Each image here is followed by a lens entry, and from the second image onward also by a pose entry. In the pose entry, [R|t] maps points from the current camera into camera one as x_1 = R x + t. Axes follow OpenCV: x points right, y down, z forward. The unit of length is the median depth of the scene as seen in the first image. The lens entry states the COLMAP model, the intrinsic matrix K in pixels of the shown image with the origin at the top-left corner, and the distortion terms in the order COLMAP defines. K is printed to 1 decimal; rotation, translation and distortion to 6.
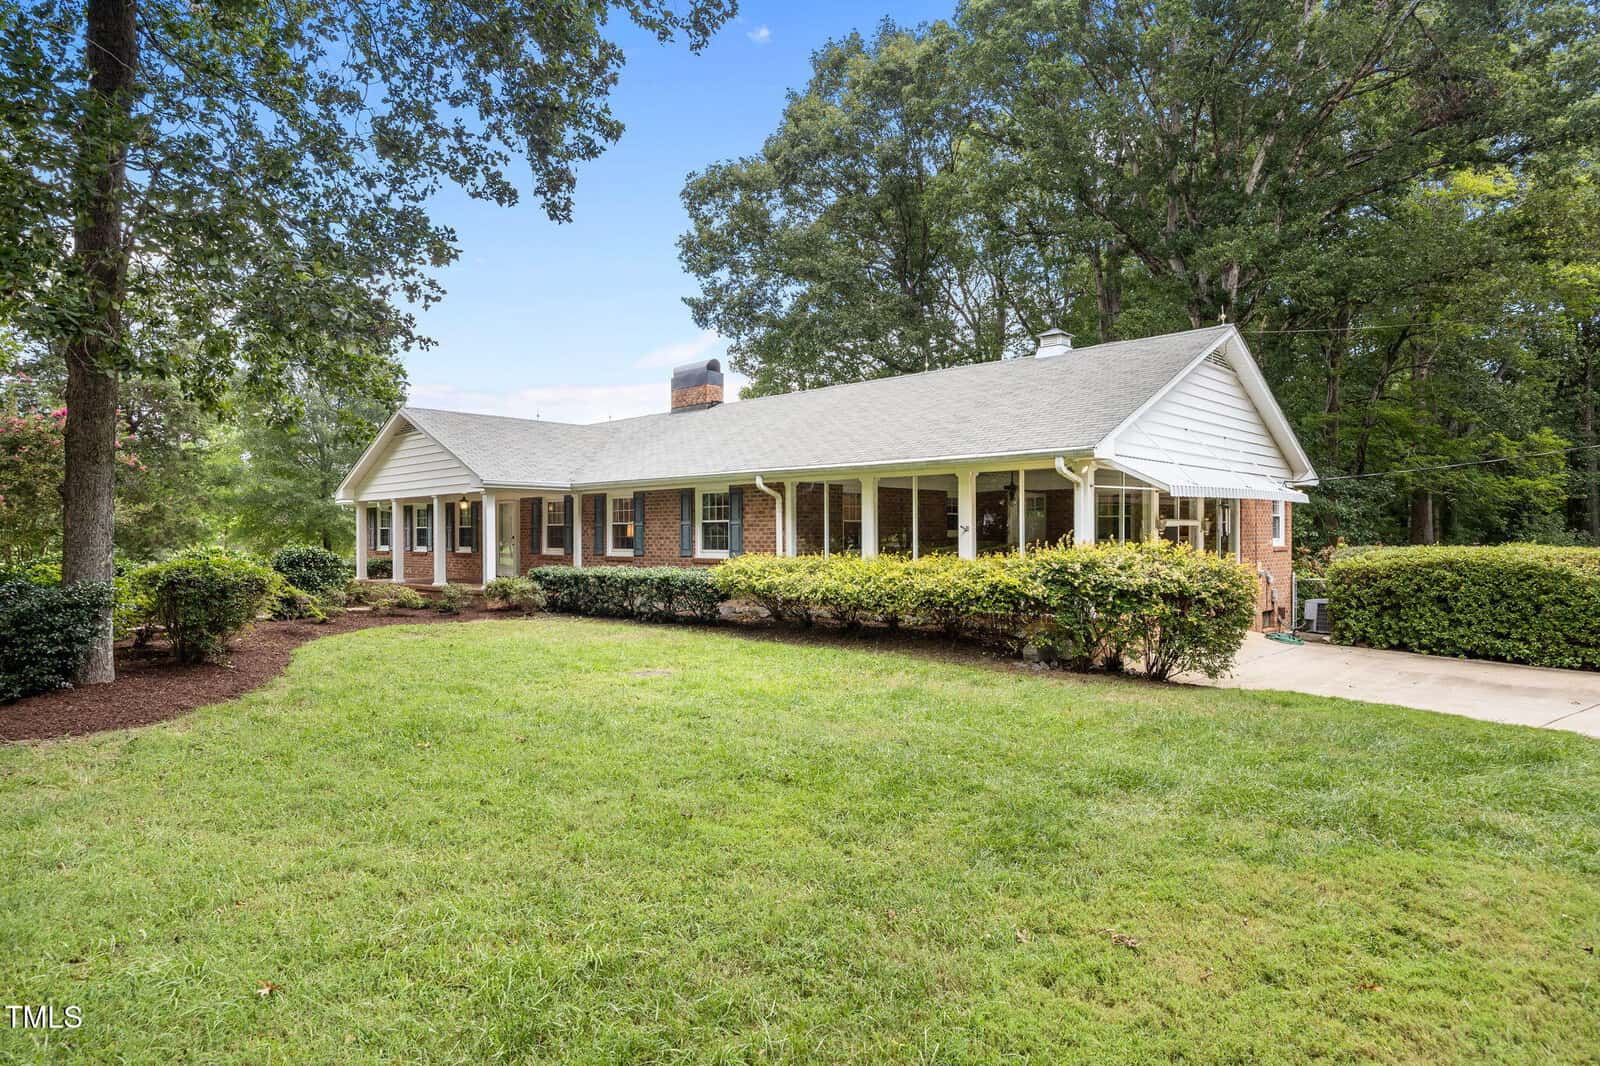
lens RADIAL K [[946.5, 0, 800.0], [0, 946.5, 533.0], [0, 0, 1]] dist [-0.001084, -0.000099]
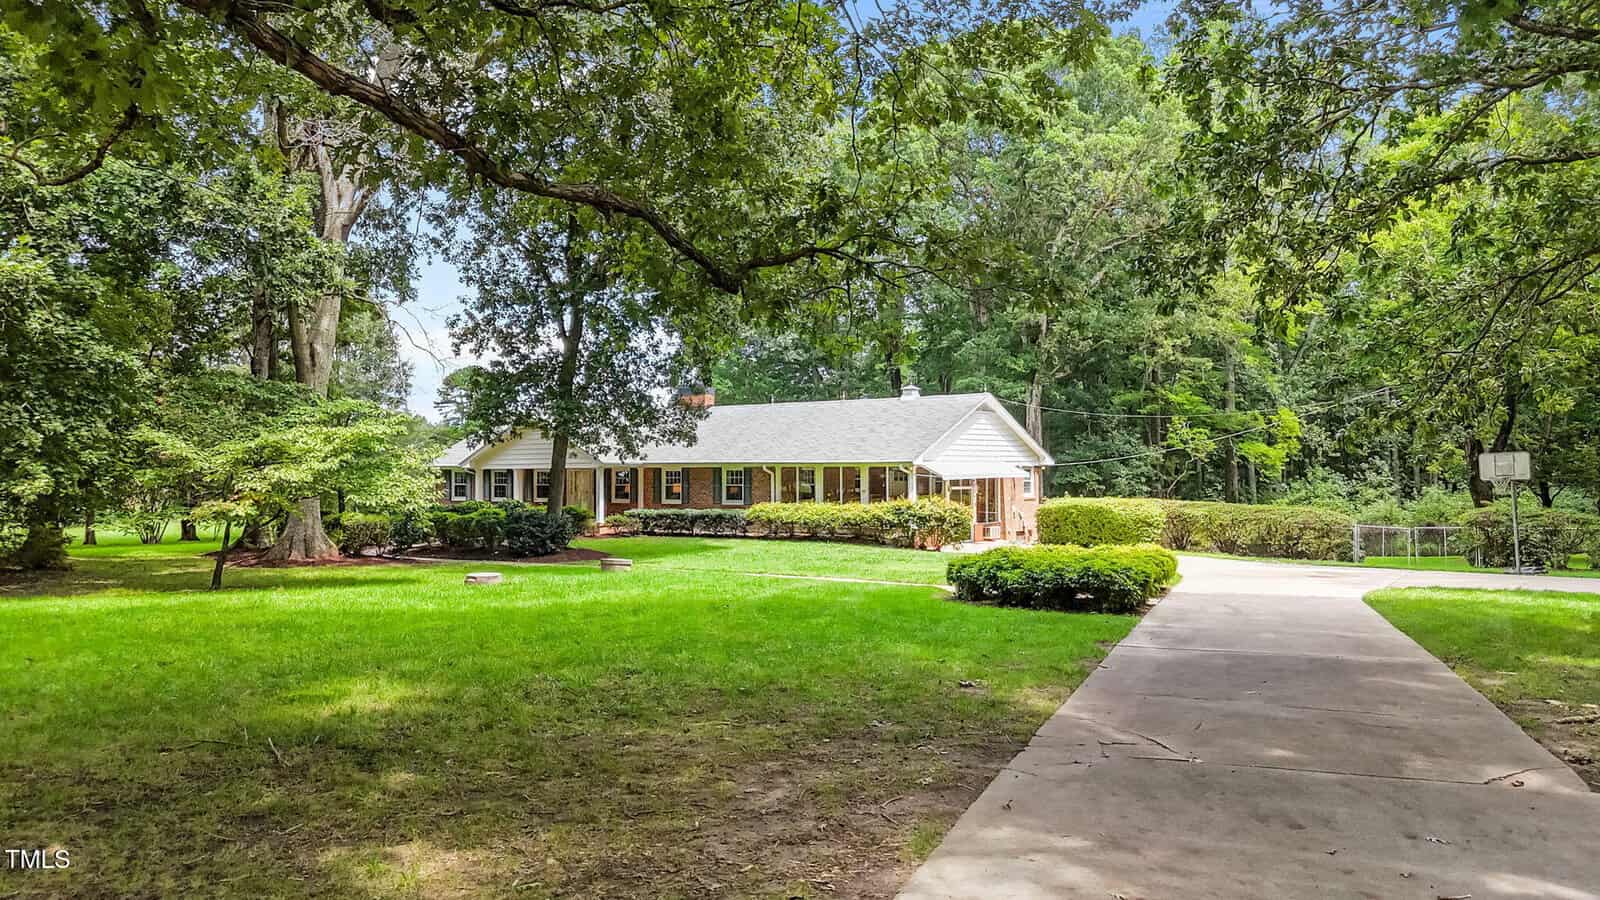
lens RADIAL K [[1235.4, 0, 800.0], [0, 1235.4, 450.0], [0, 0, 1]] dist [0.001635, 0.000075]
pose [[0.993850, 0.003762, 0.110672, -0.277535], [-0.001720, 0.999827, -0.018545, -0.044291], [-0.110723, 0.018240, 0.993684, -1.755742]]
